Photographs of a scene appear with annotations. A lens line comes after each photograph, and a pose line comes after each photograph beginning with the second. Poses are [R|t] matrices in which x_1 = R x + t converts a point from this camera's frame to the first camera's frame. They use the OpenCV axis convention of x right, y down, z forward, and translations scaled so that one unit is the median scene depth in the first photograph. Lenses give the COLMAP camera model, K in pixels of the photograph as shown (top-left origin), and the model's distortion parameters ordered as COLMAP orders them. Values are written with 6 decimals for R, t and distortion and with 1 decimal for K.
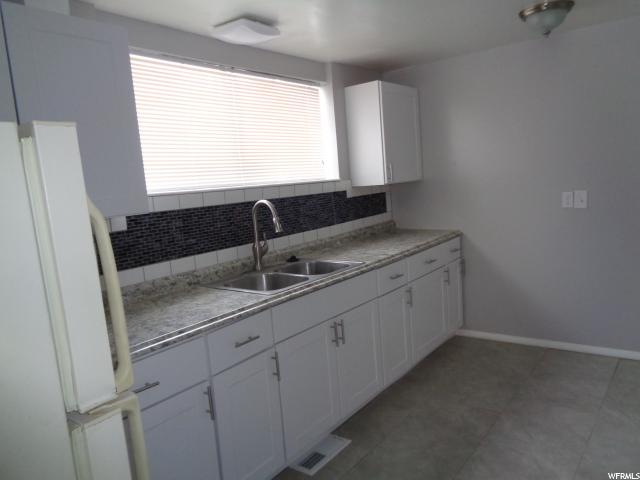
lens RADIAL K [[485.7, 0, 320.0], [0, 485.7, 240.0], [0, 0, 1]] dist [0.042653, -0.003868]
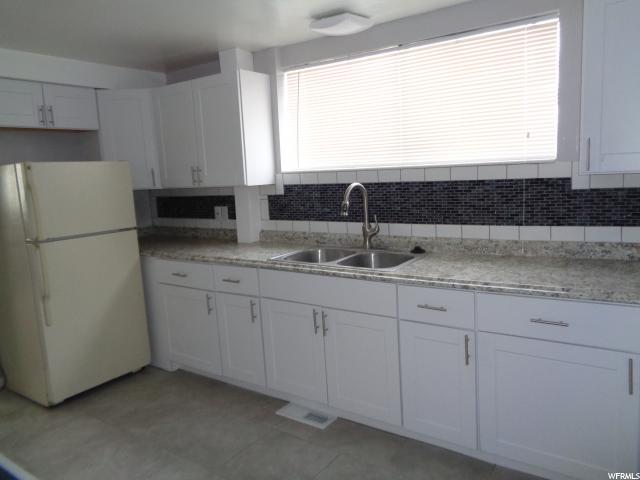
lens RADIAL K [[485.7, 0, 320.0], [0, 485.7, 240.0], [0, 0, 1]] dist [0.042653, -0.003868]
pose [[0.027208, 0.223699, -0.974278, 0.937950], [-0.076447, 0.972251, 0.221099, -0.190469], [0.996702, 0.068465, 0.043554, 0.893246]]
